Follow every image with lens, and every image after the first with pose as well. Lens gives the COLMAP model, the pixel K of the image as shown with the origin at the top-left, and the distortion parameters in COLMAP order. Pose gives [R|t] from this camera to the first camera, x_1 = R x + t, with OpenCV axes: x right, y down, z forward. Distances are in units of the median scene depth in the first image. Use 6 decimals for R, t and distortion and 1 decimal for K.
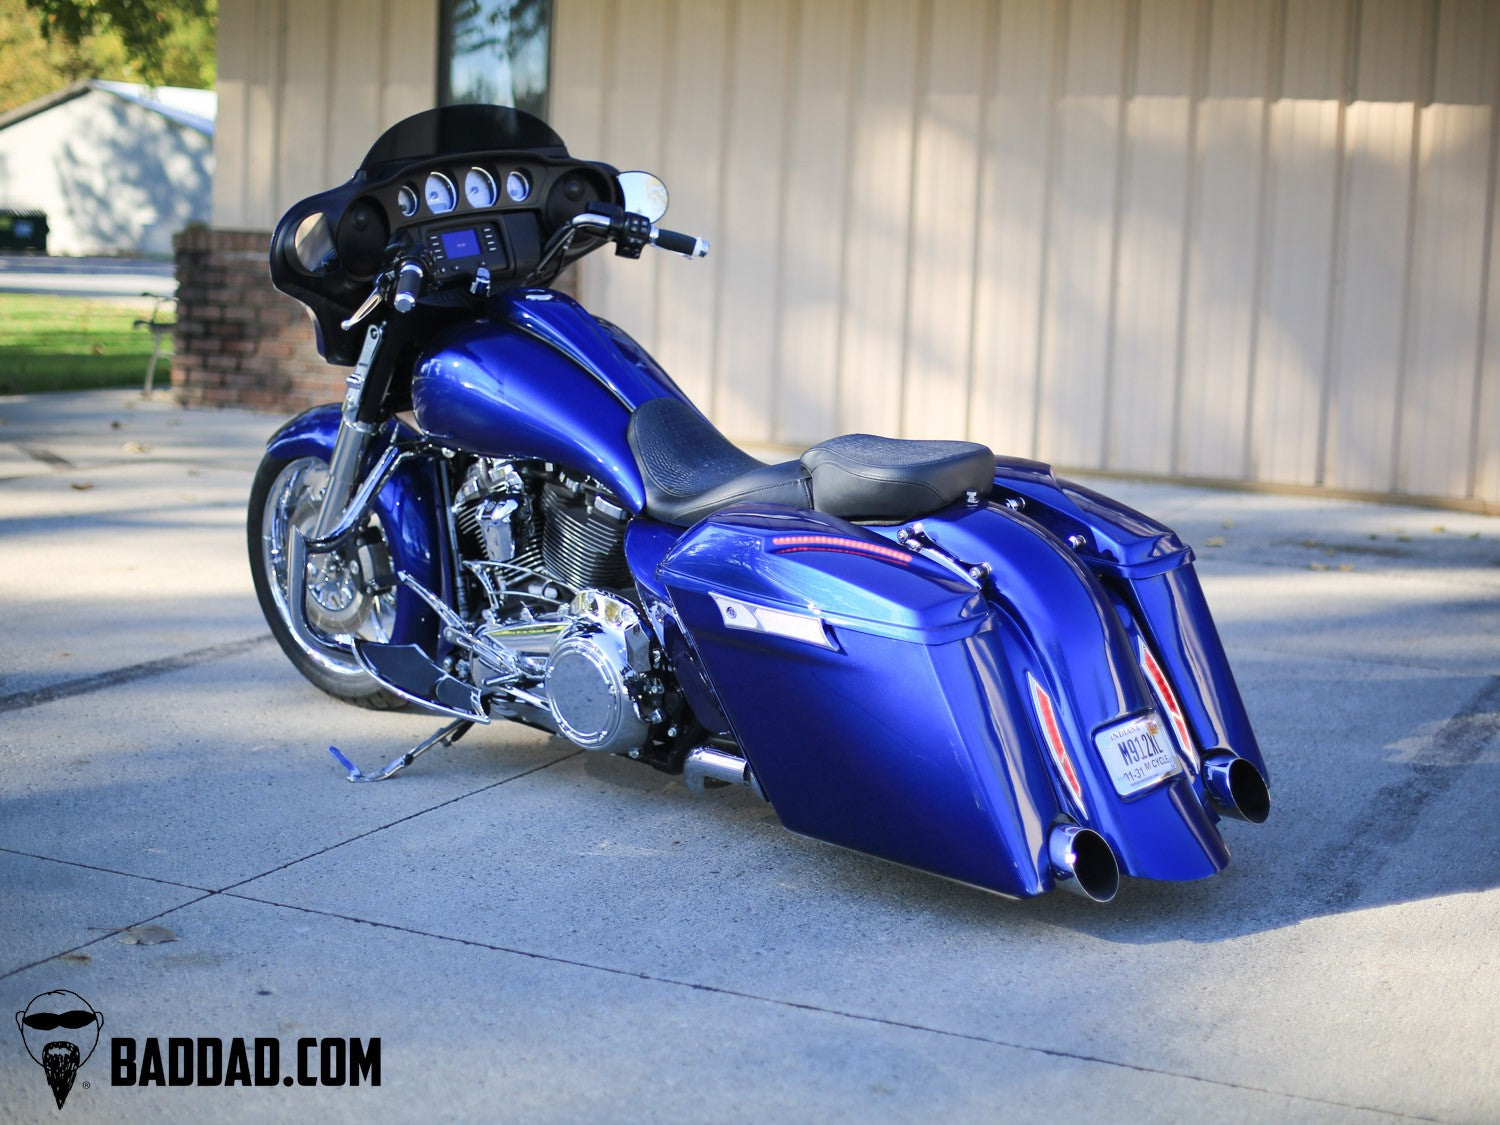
lens RADIAL K [[2468.4, 0, 754.2], [0, 2468.4, 562.8], [0, 0, 1]] dist [-0.110763, 0.000000]
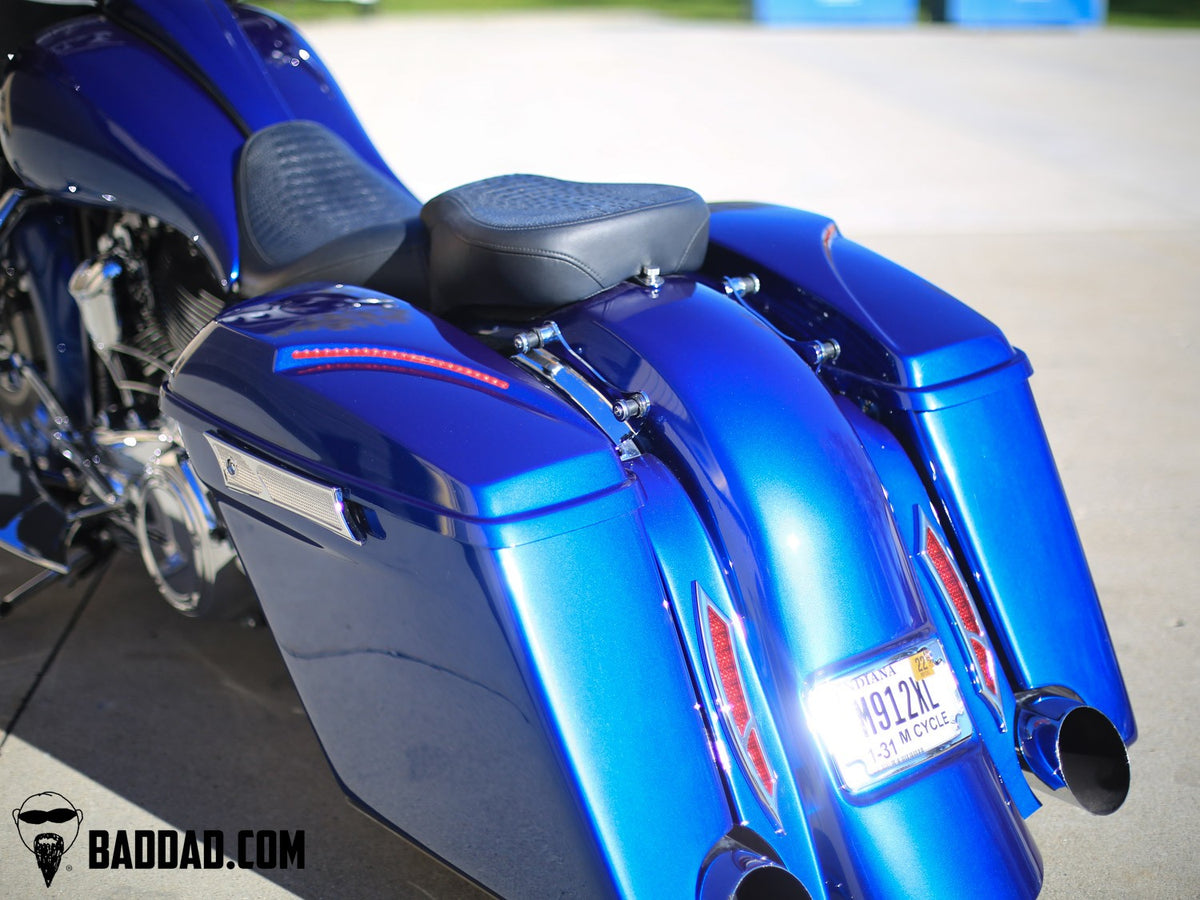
lens RADIAL K [[1974.7, 0, 592.6], [0, 1974.7, 457.6], [0, 0, 1]] dist [-0.110763, 0.000000]
pose [[0.988840, 0.019550, -0.147692, 0.128814], [-0.005085, 0.995204, 0.097687, -0.026127], [0.148893, -0.095845, 0.984197, 0.437917]]
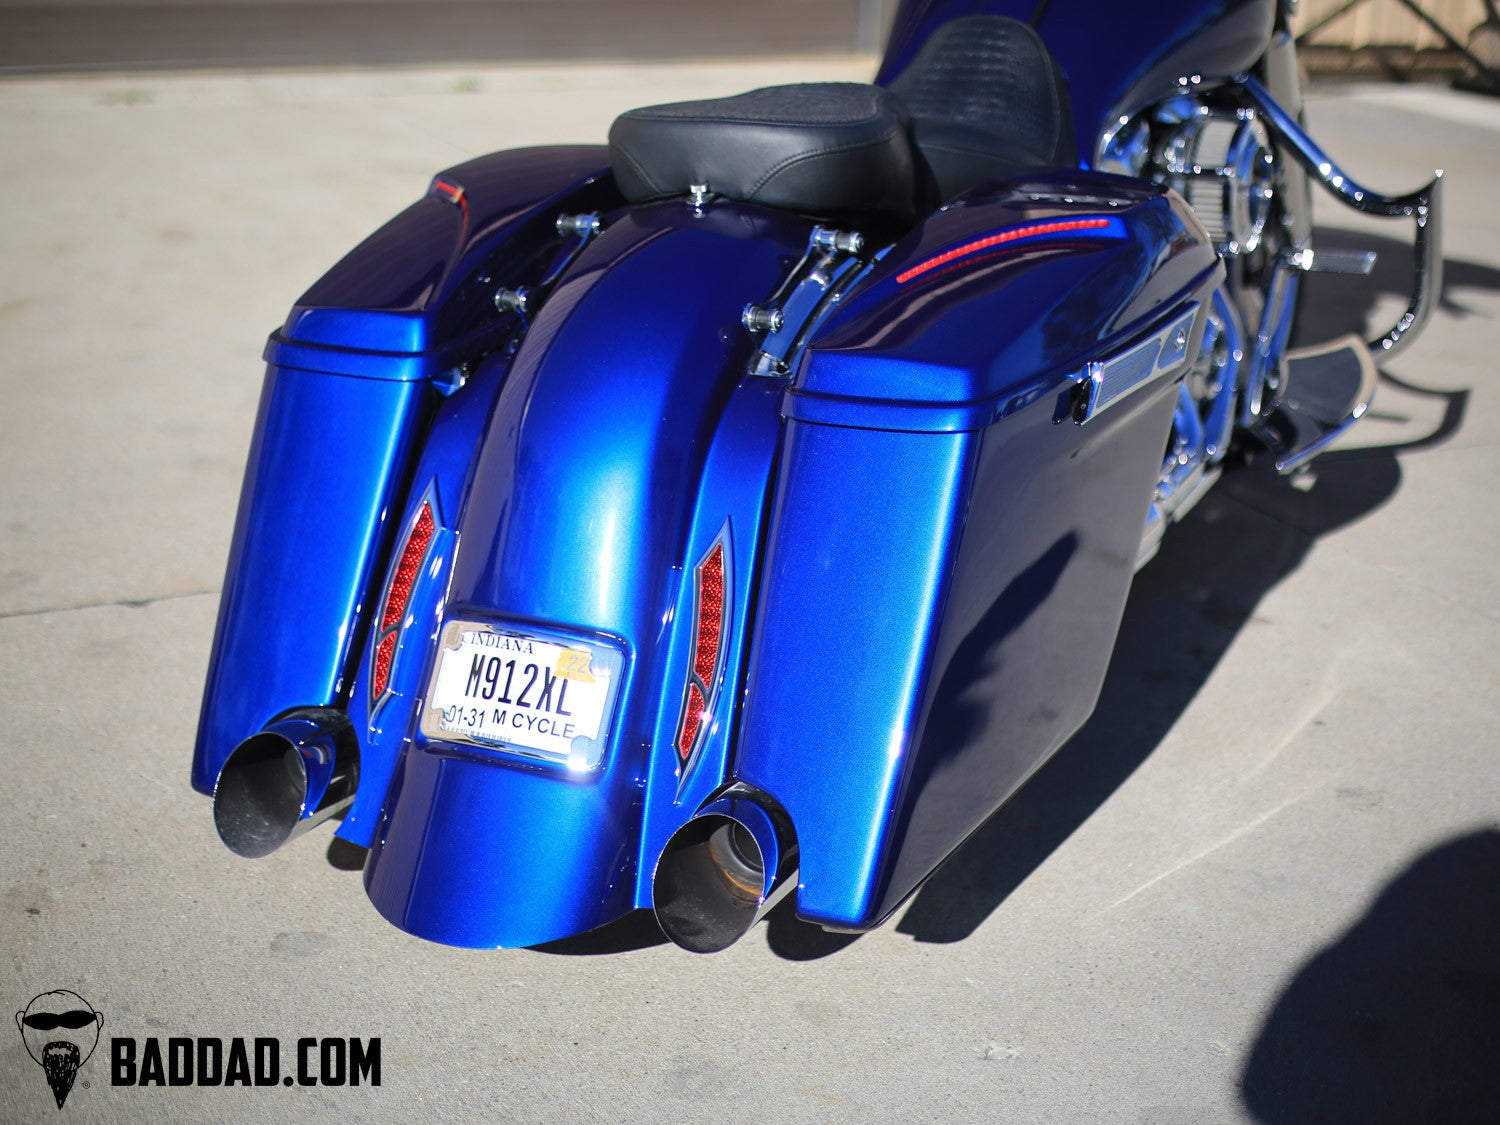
lens RADIAL K [[2468.4, 0, 748.6], [0, 2468.4, 564.5], [0, 0, 1]] dist [-0.110763, 0.000000]
pose [[0.277886, 0.315356, -0.907375, 0.546620], [-0.201338, 0.942719, 0.265979, -0.086193], [0.939278, 0.108777, 0.325462, 0.728853]]
